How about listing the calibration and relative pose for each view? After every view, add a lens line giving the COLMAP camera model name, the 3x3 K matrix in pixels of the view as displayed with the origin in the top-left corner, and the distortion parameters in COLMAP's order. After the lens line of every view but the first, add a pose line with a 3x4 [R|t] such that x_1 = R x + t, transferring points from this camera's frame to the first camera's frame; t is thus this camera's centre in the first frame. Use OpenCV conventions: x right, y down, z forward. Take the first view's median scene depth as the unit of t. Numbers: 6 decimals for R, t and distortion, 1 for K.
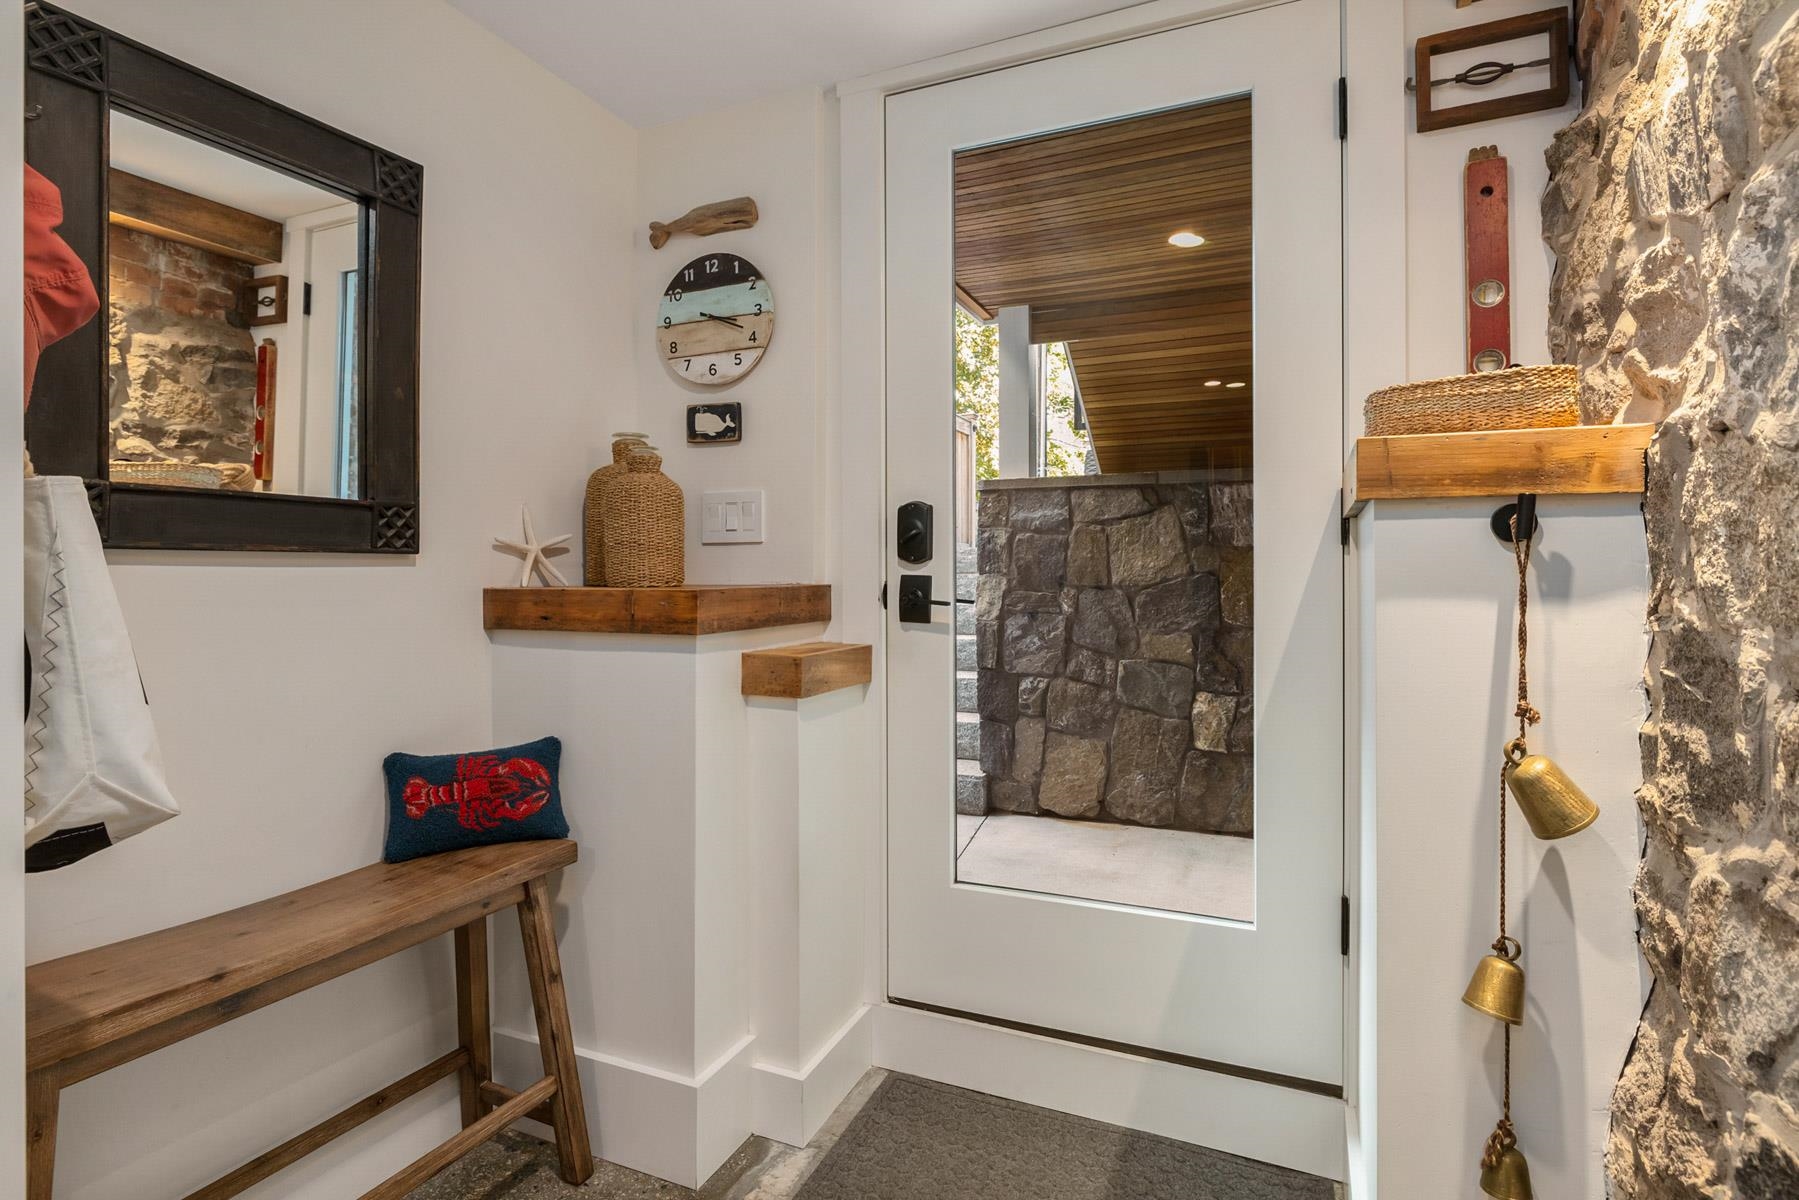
lens RADIAL K [[901.6, 0, 886.7], [0, 901.6, 577.1], [0, 0, 1]] dist [-0.005658, 0.001633]
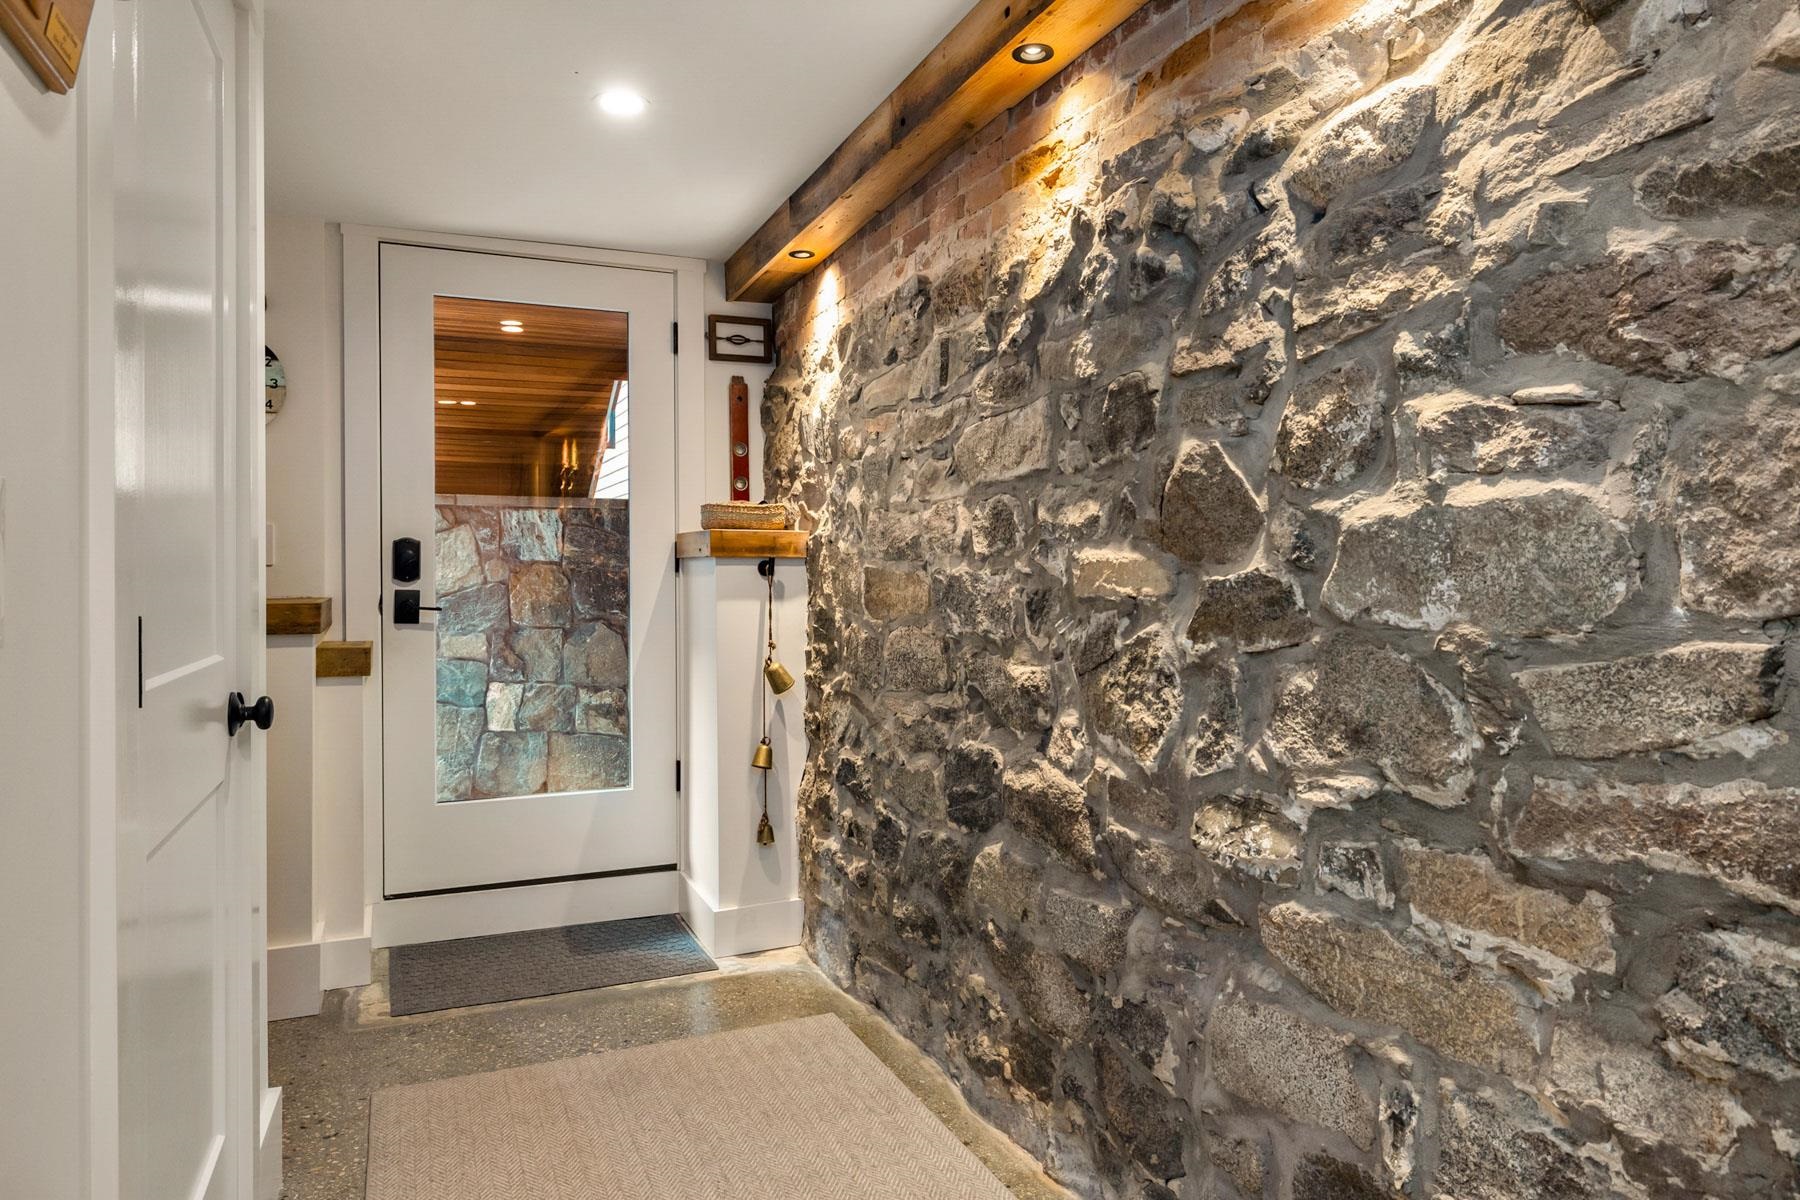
lens RADIAL K [[1128.2, 0, 899.5], [0, 1128.2, 592.4], [0, 0, 1]] dist [-0.000867, 0.000053]
pose [[0.668548, -0.012439, 0.743565, -1.008236], [0.002687, 0.999894, 0.014312, -0.028230], [-0.743665, -0.007570, 0.668510, -0.991888]]
